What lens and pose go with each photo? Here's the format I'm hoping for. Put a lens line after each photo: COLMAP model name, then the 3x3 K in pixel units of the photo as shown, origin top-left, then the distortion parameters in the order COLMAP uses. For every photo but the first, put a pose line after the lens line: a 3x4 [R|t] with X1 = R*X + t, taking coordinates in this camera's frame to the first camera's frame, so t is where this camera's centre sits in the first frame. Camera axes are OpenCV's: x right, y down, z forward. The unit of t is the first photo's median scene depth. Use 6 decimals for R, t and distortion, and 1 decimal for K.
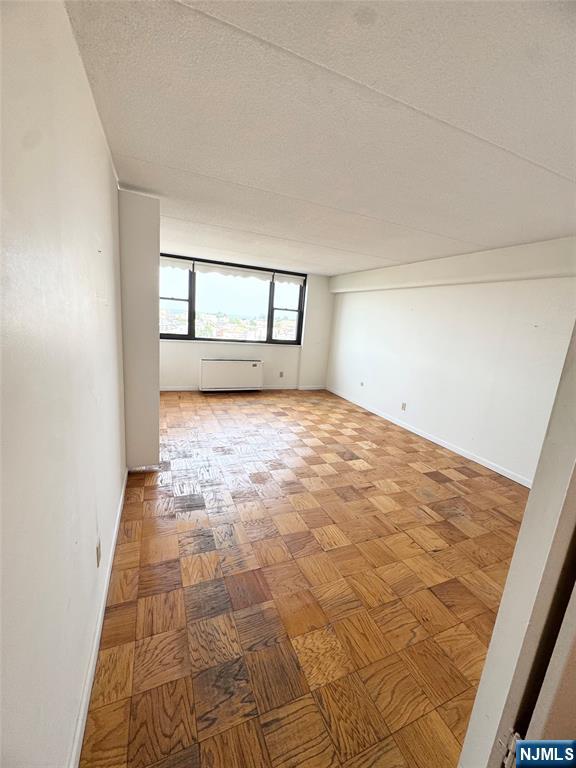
lens RADIAL K [[308.1, 0, 288.0], [0, 308.1, 384.0], [0, 0, 1]] dist [-0.003015, 0.000328]
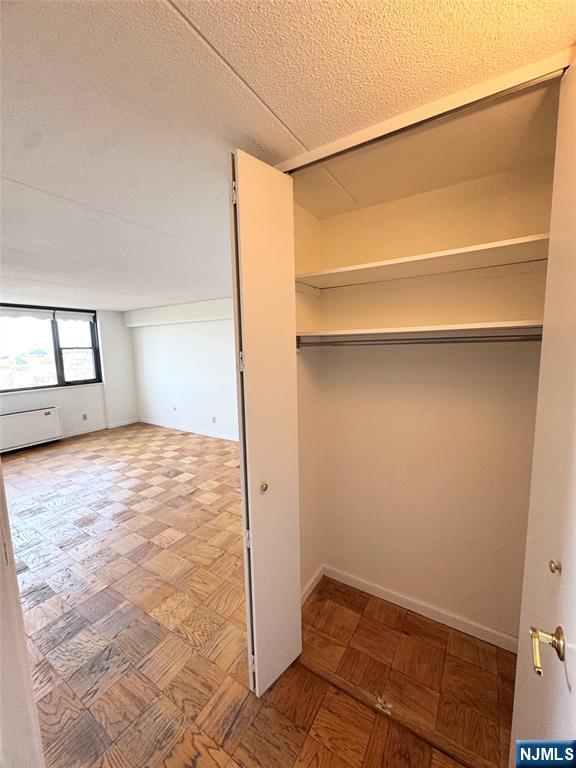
lens RADIAL K [[308.1, 0, 288.0], [0, 308.1, 384.0], [0, 0, 1]] dist [-0.003015, 0.000328]
pose [[0.818369, -0.165852, 0.550241, -0.025340], [0.203149, 0.979123, -0.007017, 0.005203], [-0.537590, 0.117523, 0.834976, -0.203909]]
